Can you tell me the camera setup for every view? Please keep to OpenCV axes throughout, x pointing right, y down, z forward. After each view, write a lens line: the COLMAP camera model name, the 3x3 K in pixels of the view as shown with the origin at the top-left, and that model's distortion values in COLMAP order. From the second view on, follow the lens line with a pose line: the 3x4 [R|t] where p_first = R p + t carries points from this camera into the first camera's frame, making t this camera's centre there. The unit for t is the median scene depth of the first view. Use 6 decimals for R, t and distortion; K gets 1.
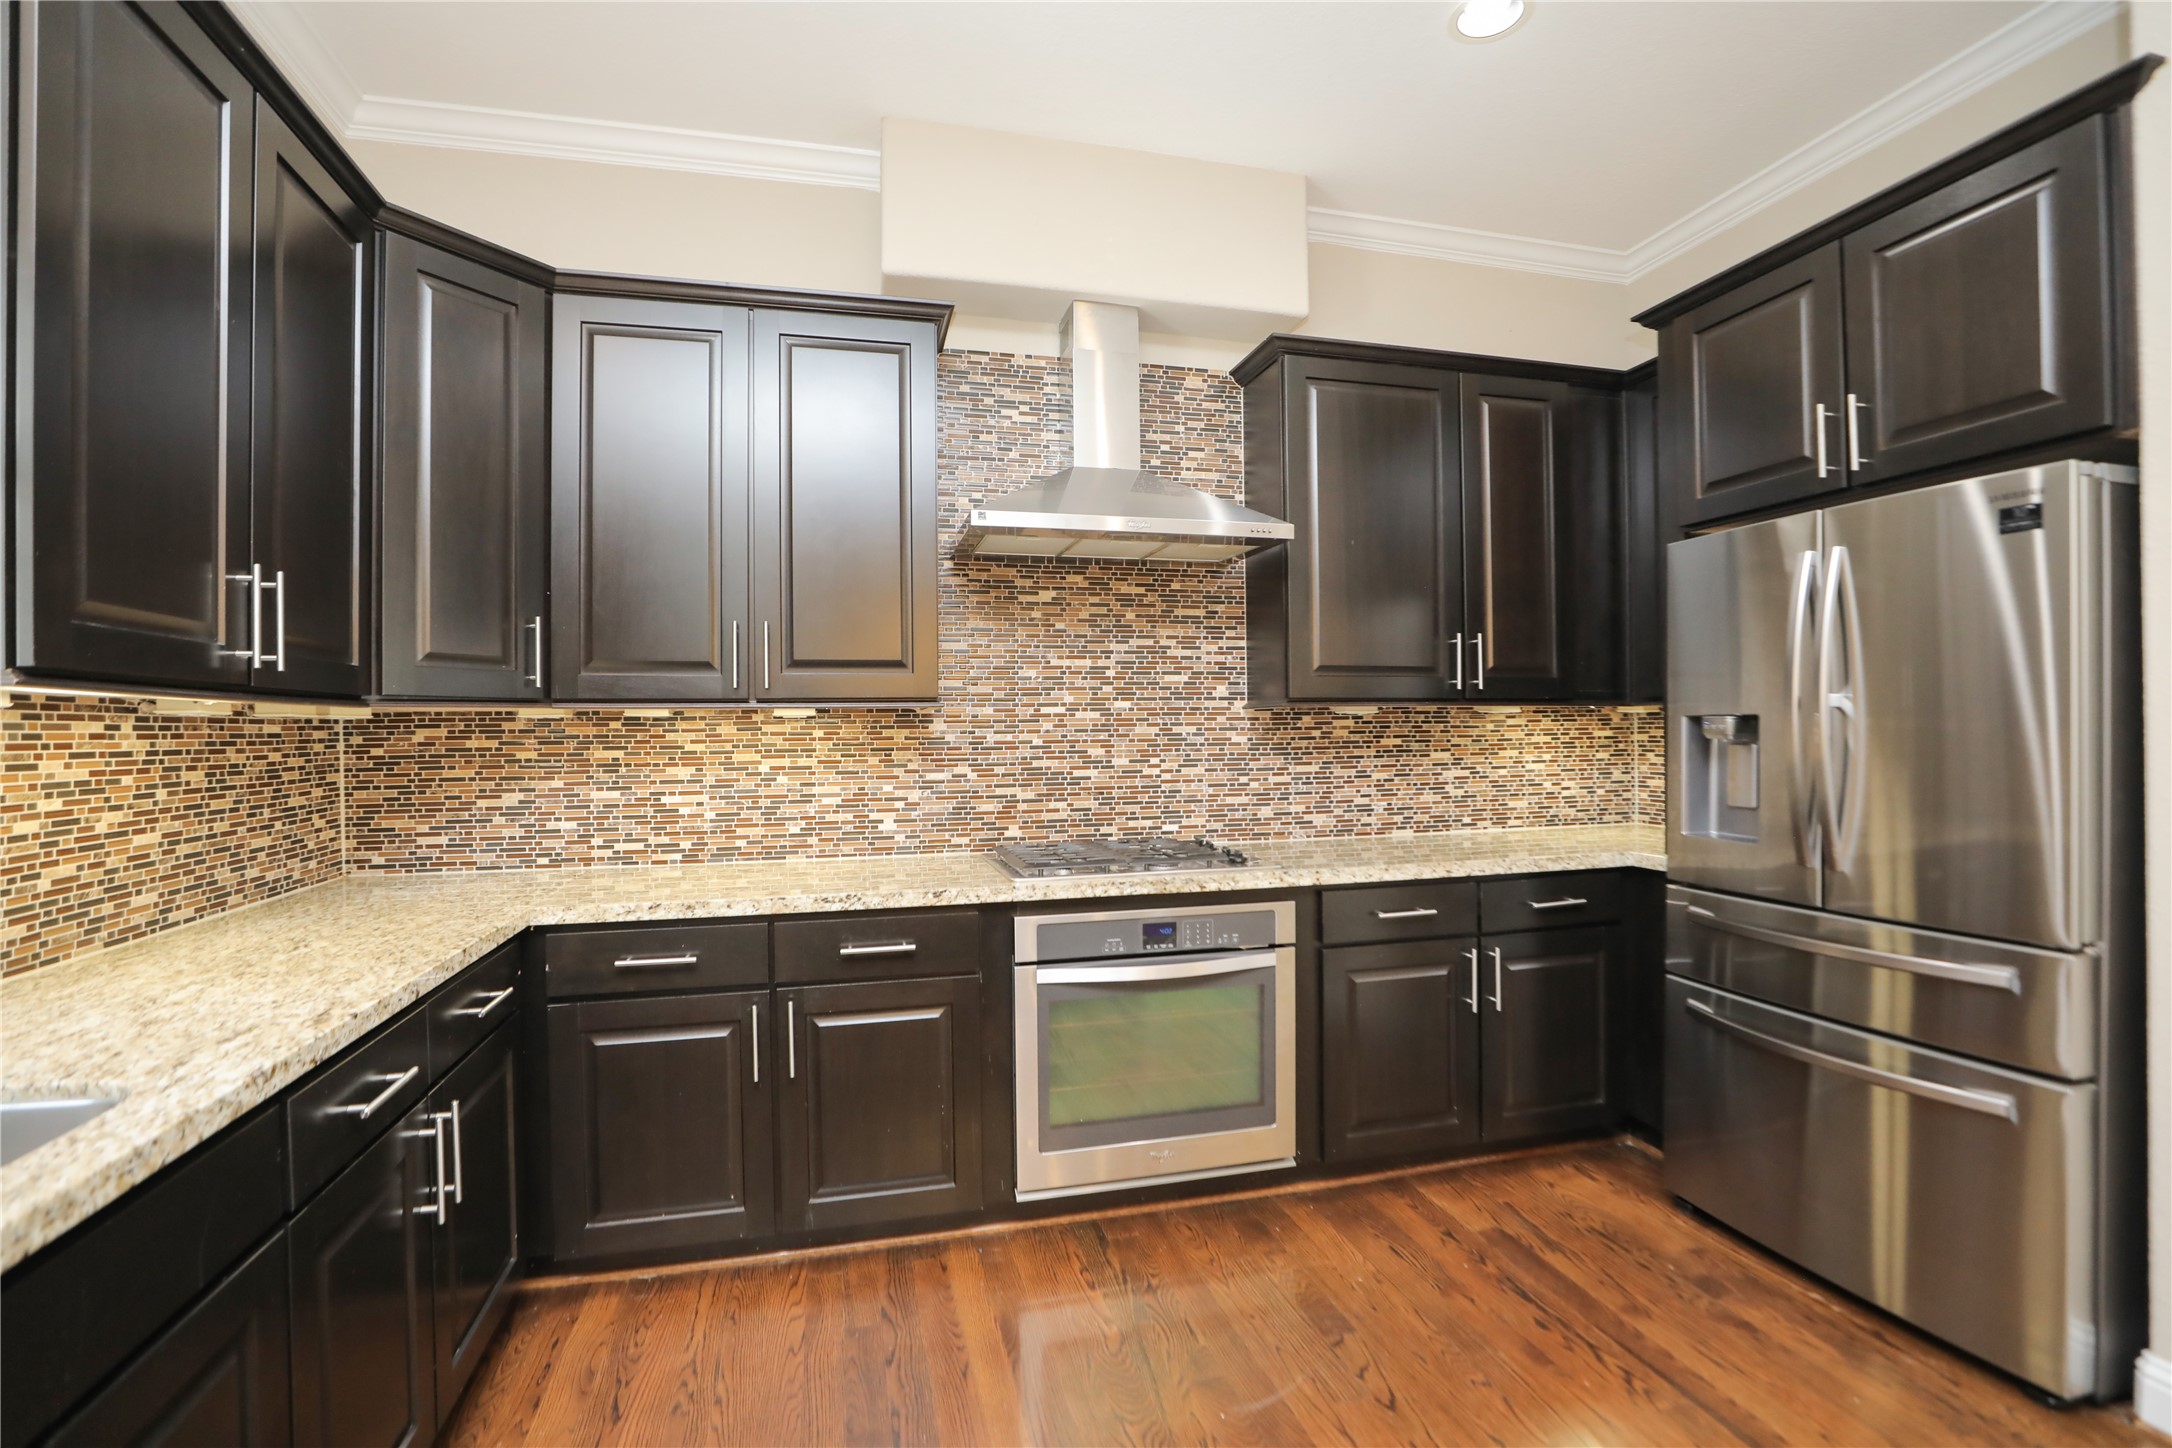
lens RADIAL K [[991.5, 0, 1080.7], [0, 991.5, 728.6], [0, 0, 1]] dist [-0.040188, 0.009972]
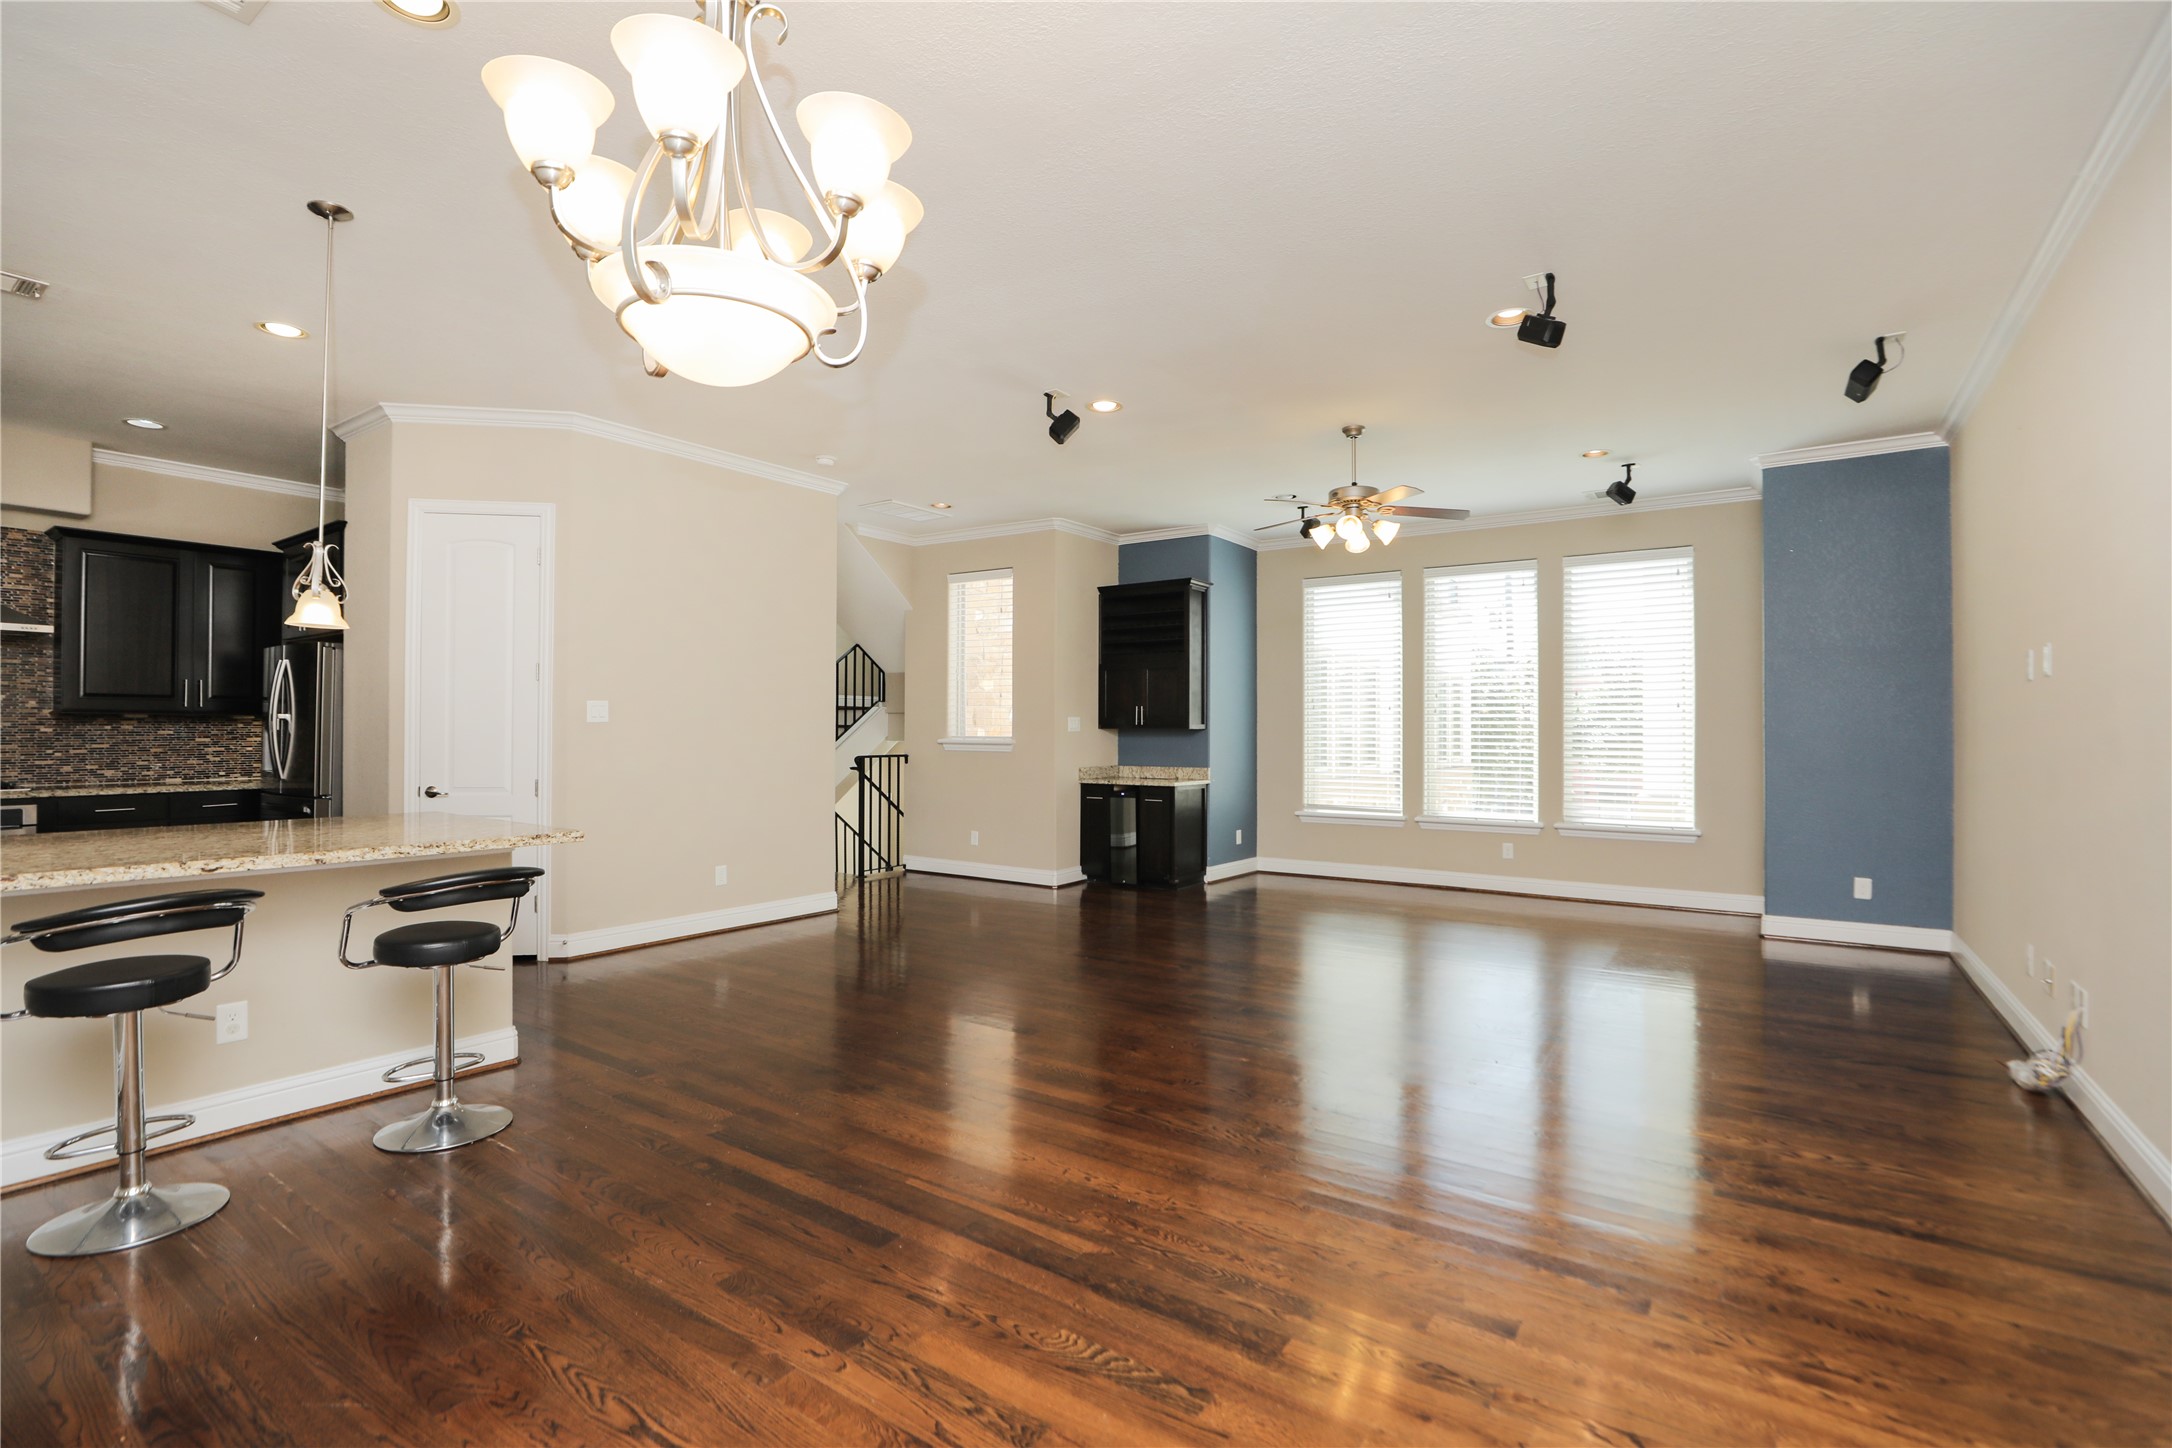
lens RADIAL K [[991.5, 0, 1080.5], [0, 991.5, 718.5], [0, 0, 1]] dist [-0.040188, 0.009972]
pose [[0.764672, 0.017193, 0.644190, 0.576876], [-0.008141, 0.999822, -0.017020, 0.004709], [-0.644368, 0.007770, 0.764676, -1.950999]]
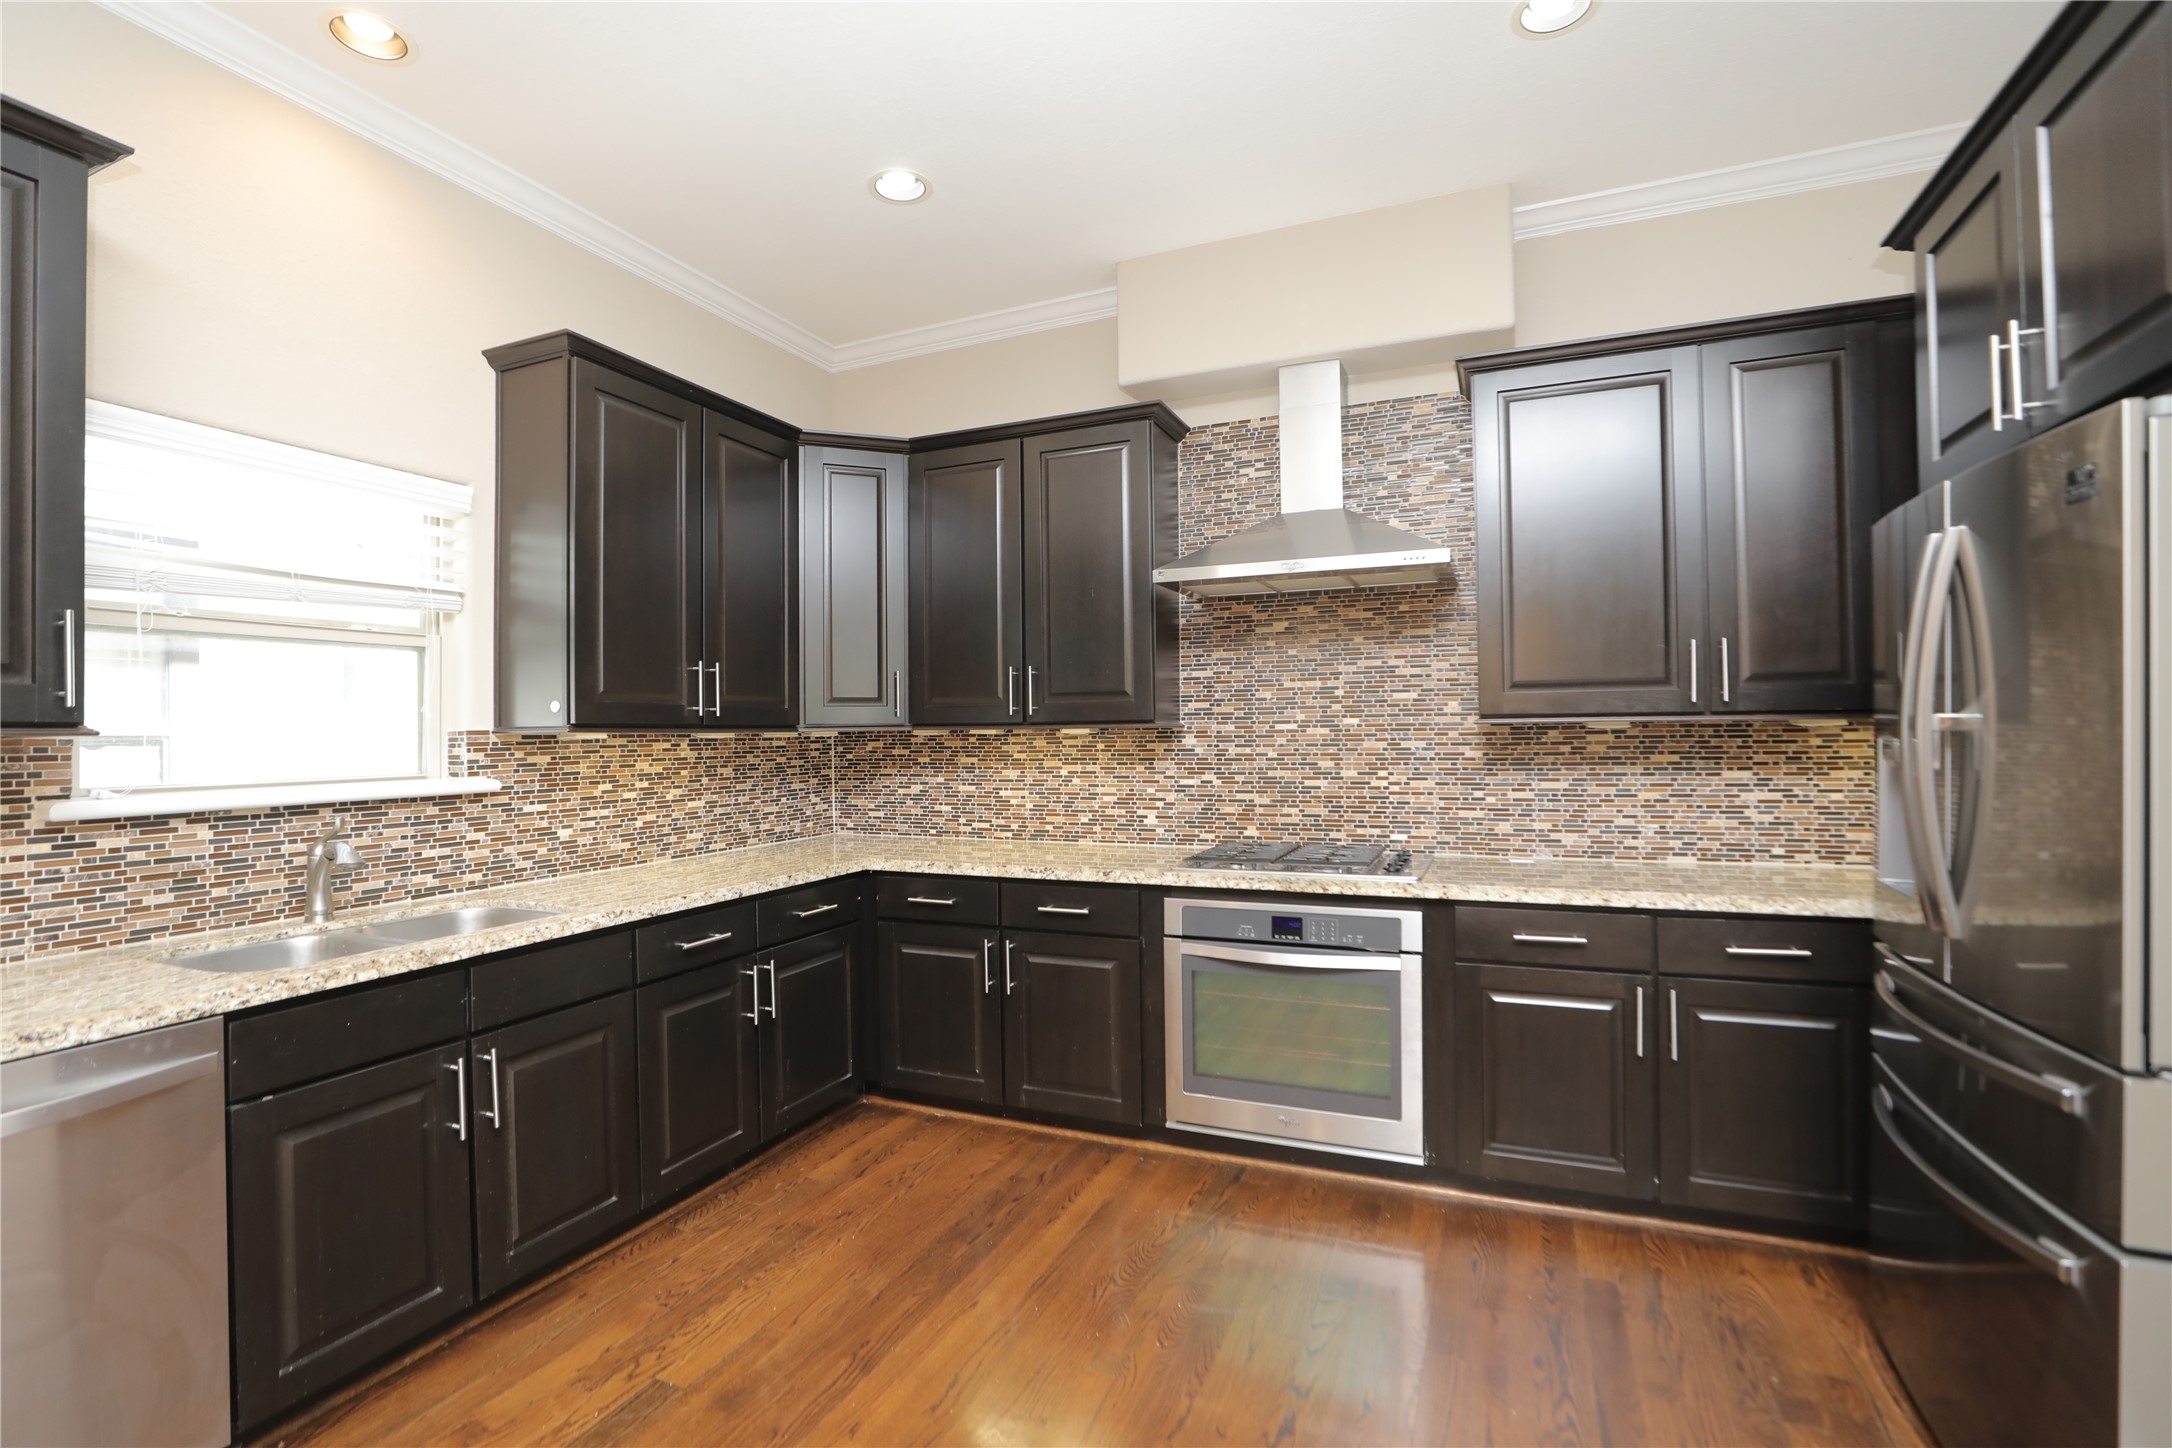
lens RADIAL K [[991.5, 0, 1092.0], [0, 991.5, 725.9], [0, 0, 1]] dist [-0.040188, 0.009972]
pose [[0.793604, -0.003704, -0.608424, 0.547945], [0.004245, 0.999991, -0.000551, -0.022446], [0.608420, -0.002146, 0.793612, -0.038449]]
